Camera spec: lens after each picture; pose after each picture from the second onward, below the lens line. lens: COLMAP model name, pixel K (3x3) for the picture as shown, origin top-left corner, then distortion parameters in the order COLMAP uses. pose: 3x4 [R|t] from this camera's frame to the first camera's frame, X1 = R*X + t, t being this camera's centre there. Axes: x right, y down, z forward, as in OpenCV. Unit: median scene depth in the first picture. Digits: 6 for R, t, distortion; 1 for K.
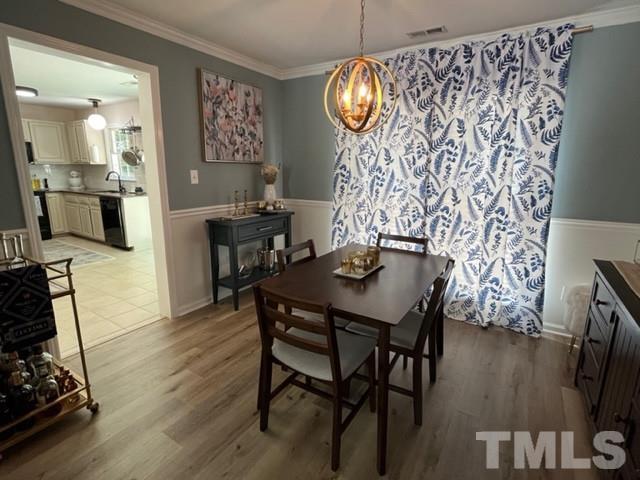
lens RADIAL K [[315.5, 0, 314.4], [0, 315.5, 239.1], [0, 0, 1]] dist [-0.018763, 0.000406]
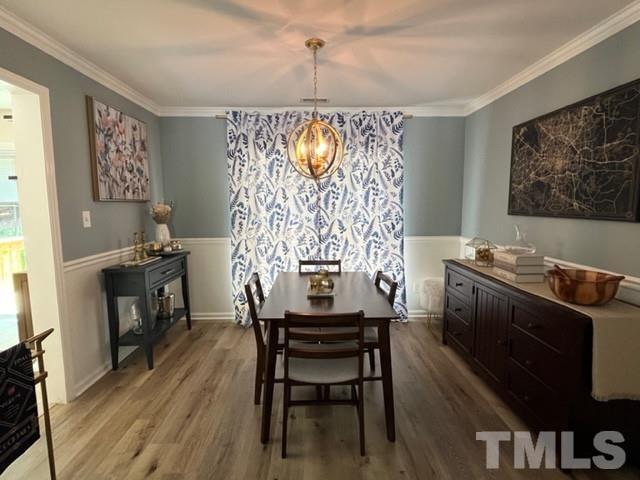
lens RADIAL K [[315.5, 0, 314.4], [0, 315.5, 239.1], [0, 0, 1]] dist [-0.018763, 0.000406]
pose [[0.835881, -0.074058, 0.543892, -0.346713], [0.131369, 0.989052, -0.067222, -0.011490], [-0.532959, 0.127640, 0.836459, -0.005522]]
